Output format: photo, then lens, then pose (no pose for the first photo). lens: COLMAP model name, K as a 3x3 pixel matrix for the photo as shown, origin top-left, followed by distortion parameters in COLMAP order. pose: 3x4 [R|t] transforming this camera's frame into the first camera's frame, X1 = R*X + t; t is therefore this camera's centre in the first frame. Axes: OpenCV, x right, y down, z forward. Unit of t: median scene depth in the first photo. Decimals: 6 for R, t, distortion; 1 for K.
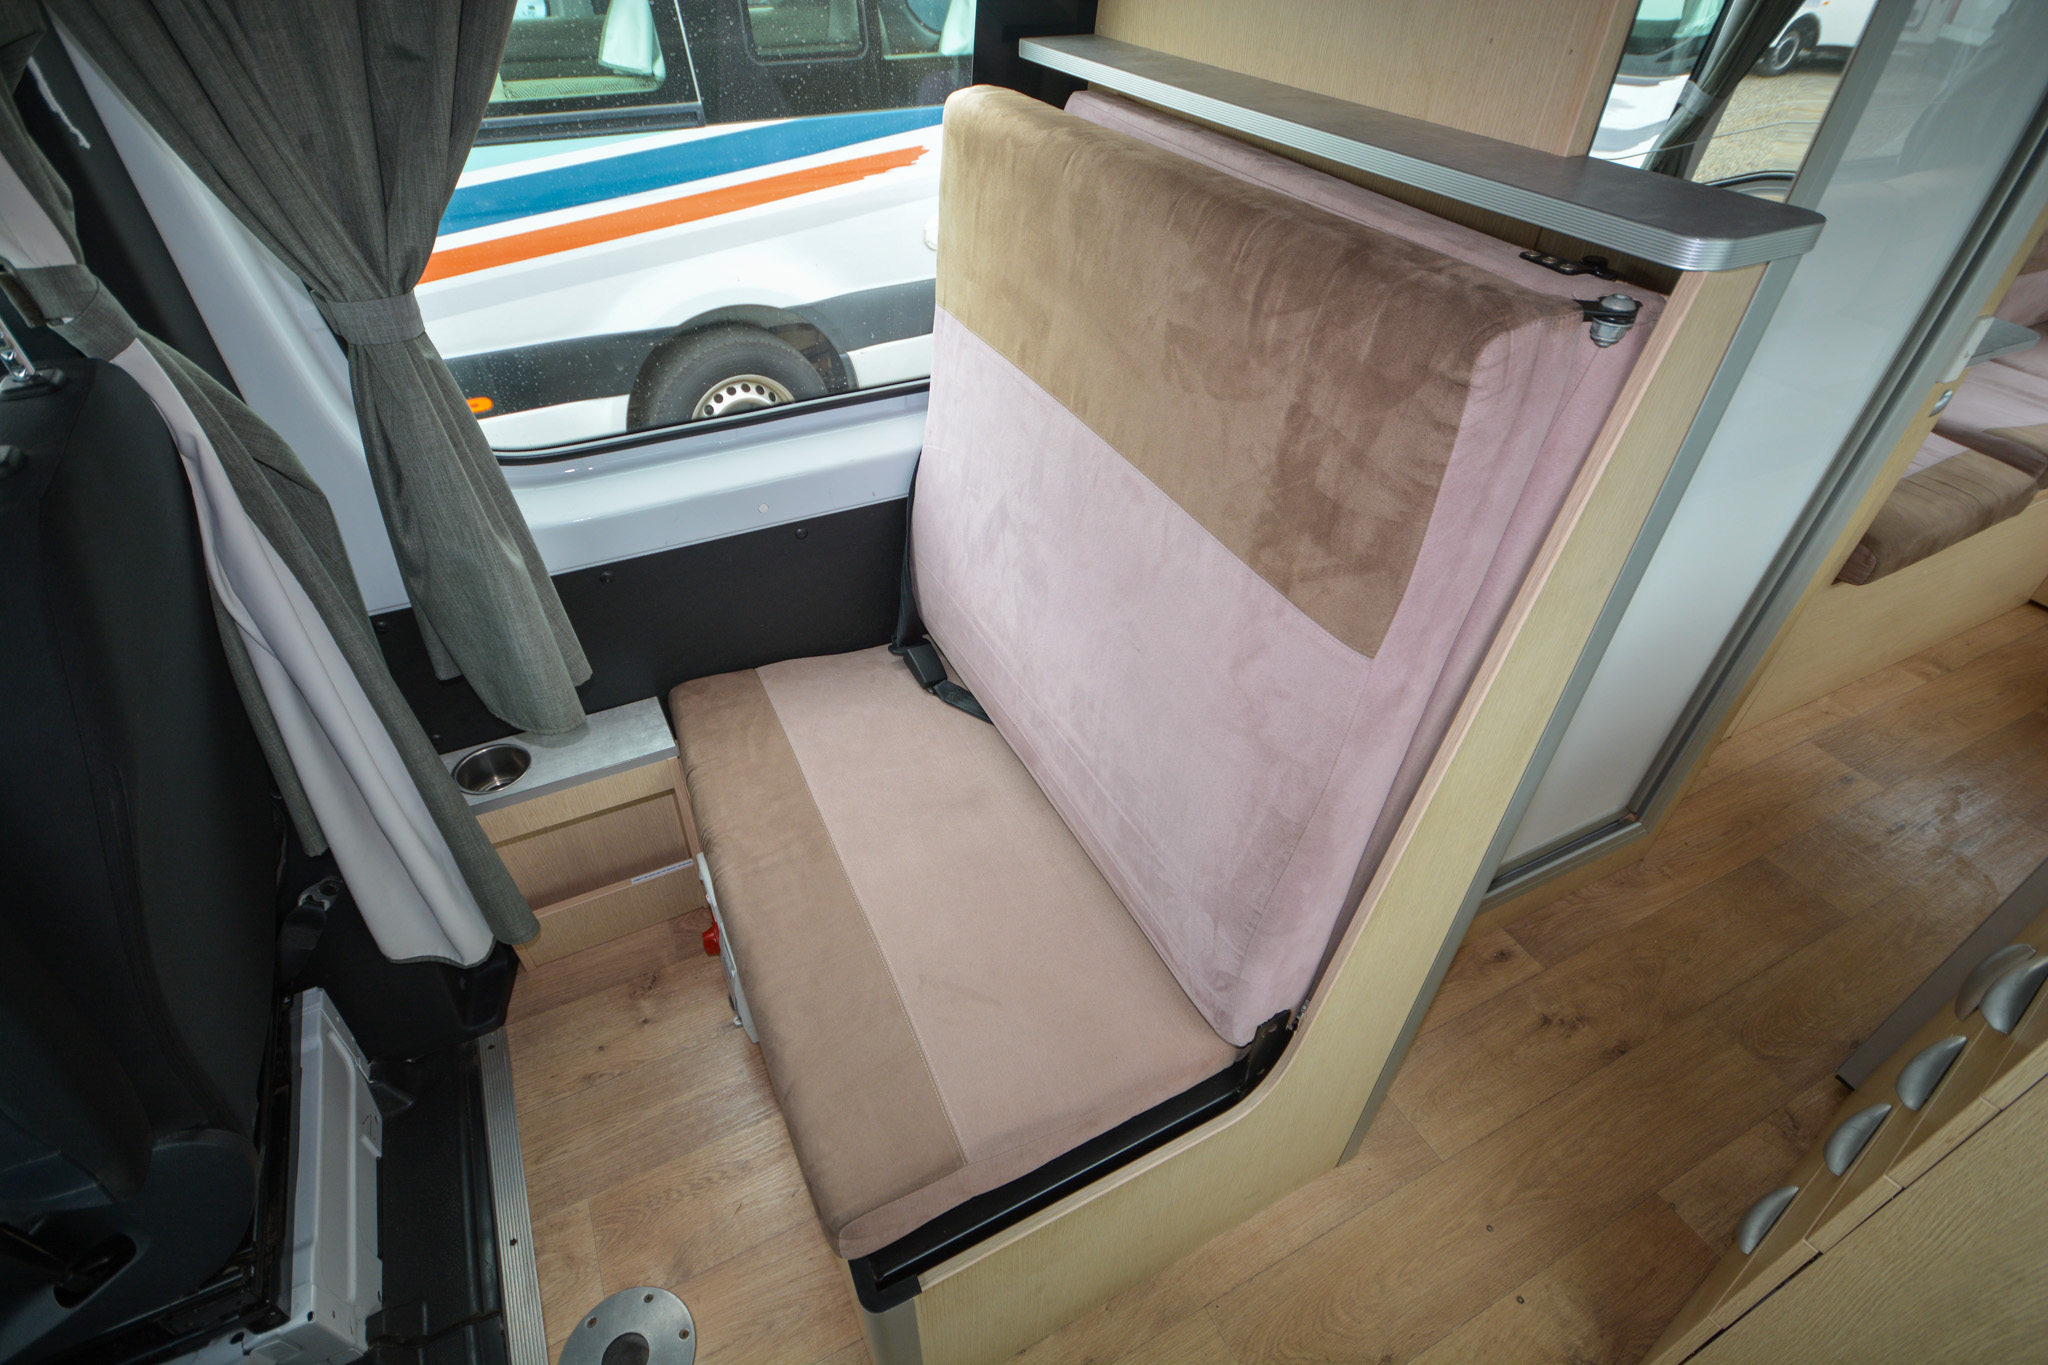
lens RADIAL K [[998.4, 0, 1022.0], [0, 998.4, 687.1], [0, 0, 1]] dist [0.005822, -0.000786]
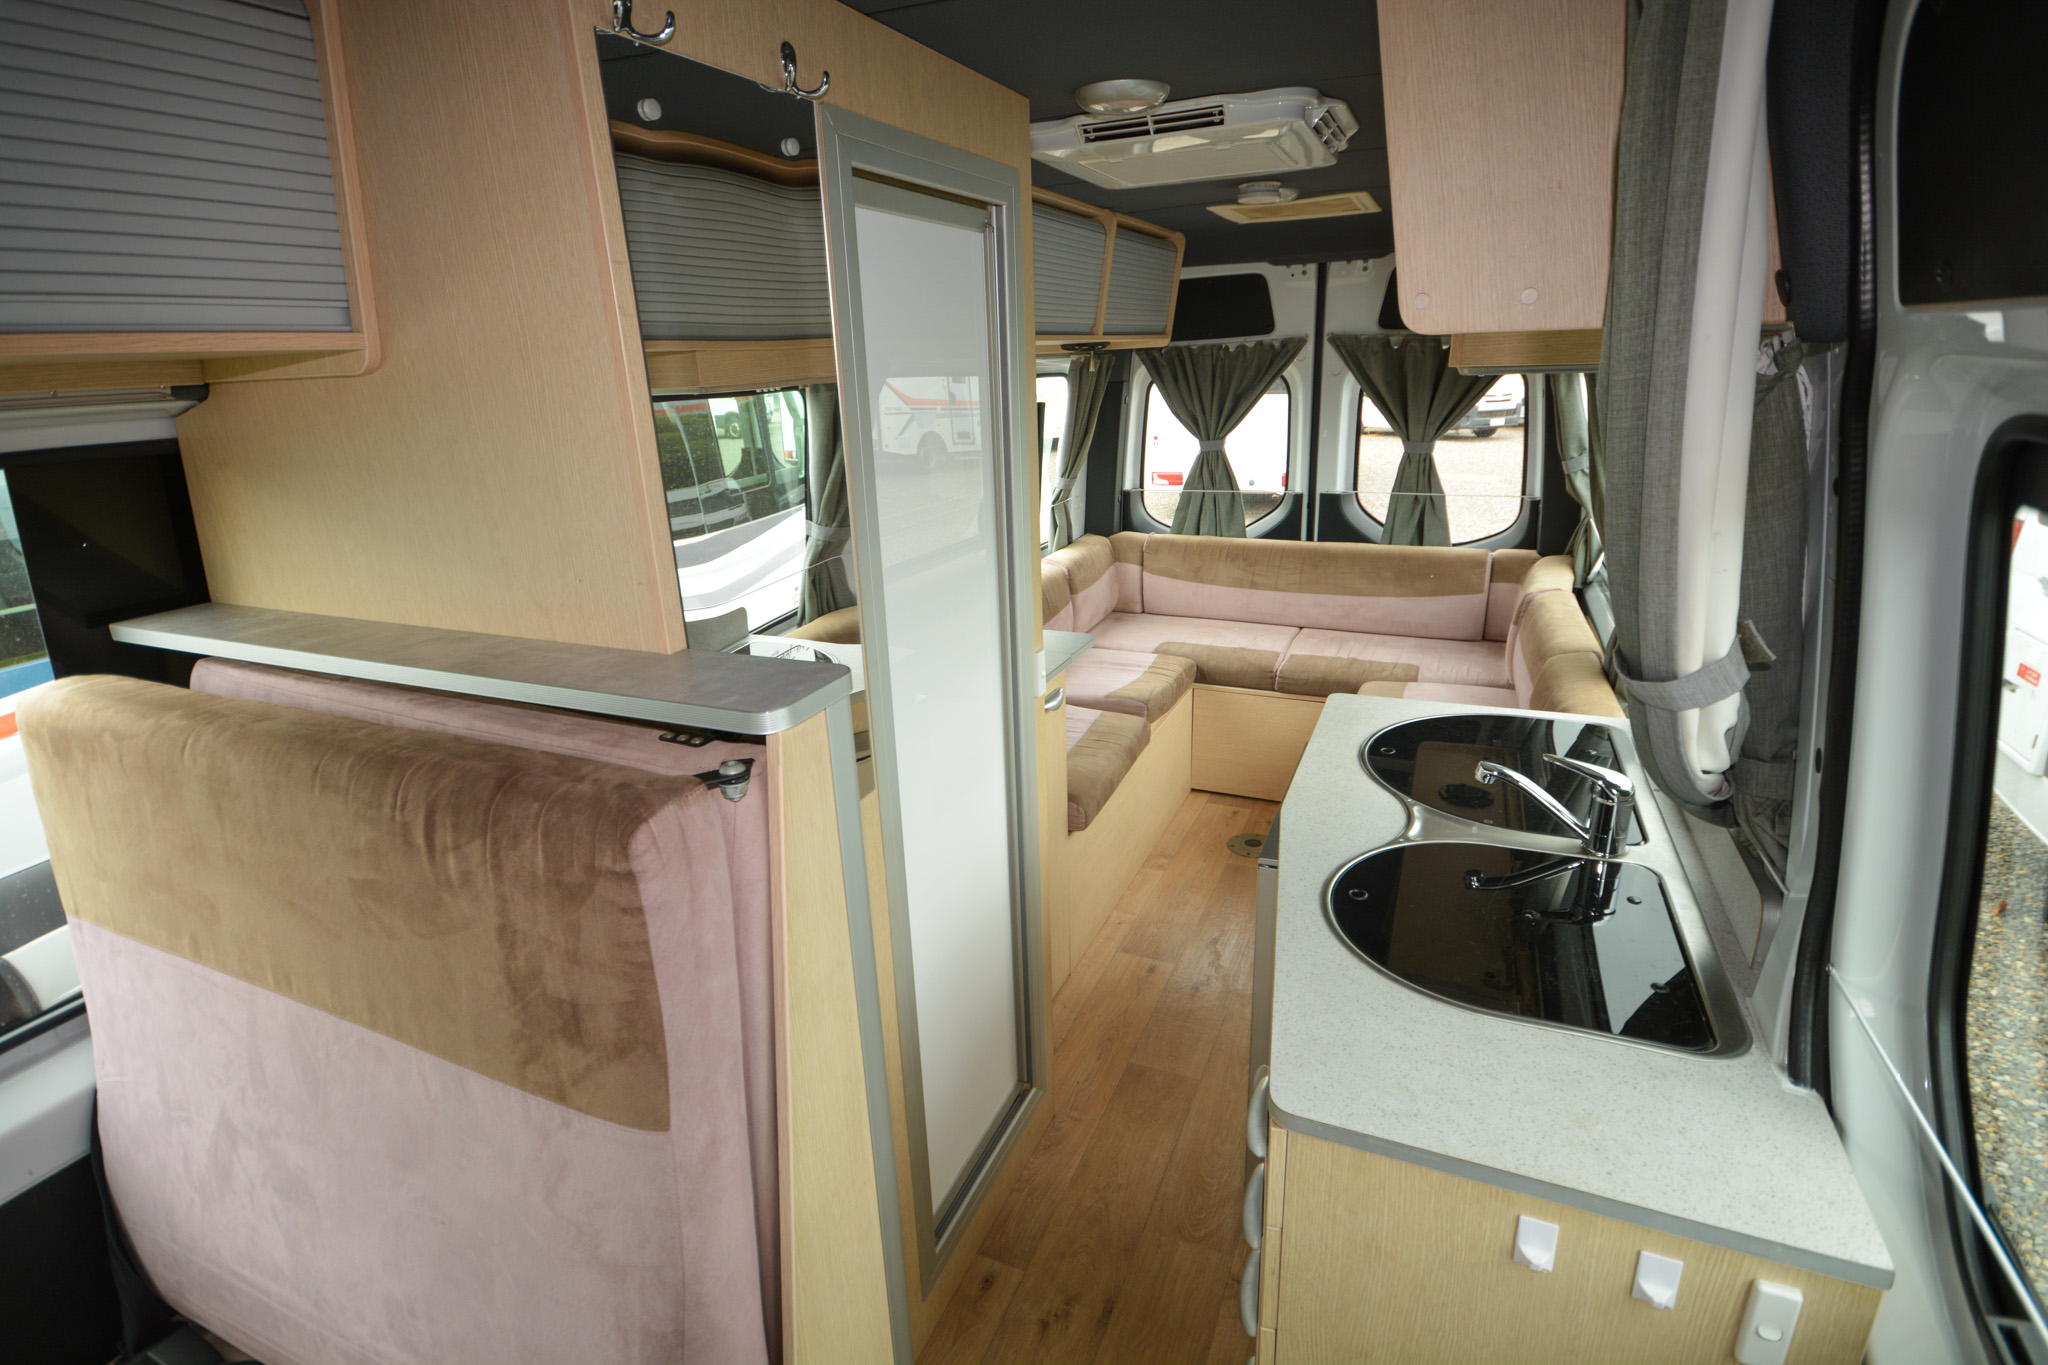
lens RADIAL K [[998.4, 0, 1022.0], [0, 998.4, 687.1], [0, 0, 1]] dist [0.005822, -0.000786]
pose [[0.772301, -0.248459, 0.584654, 0.141023], [0.443862, 0.869467, -0.216826, -0.037722], [-0.454465, 0.426960, 0.781771, -0.117609]]
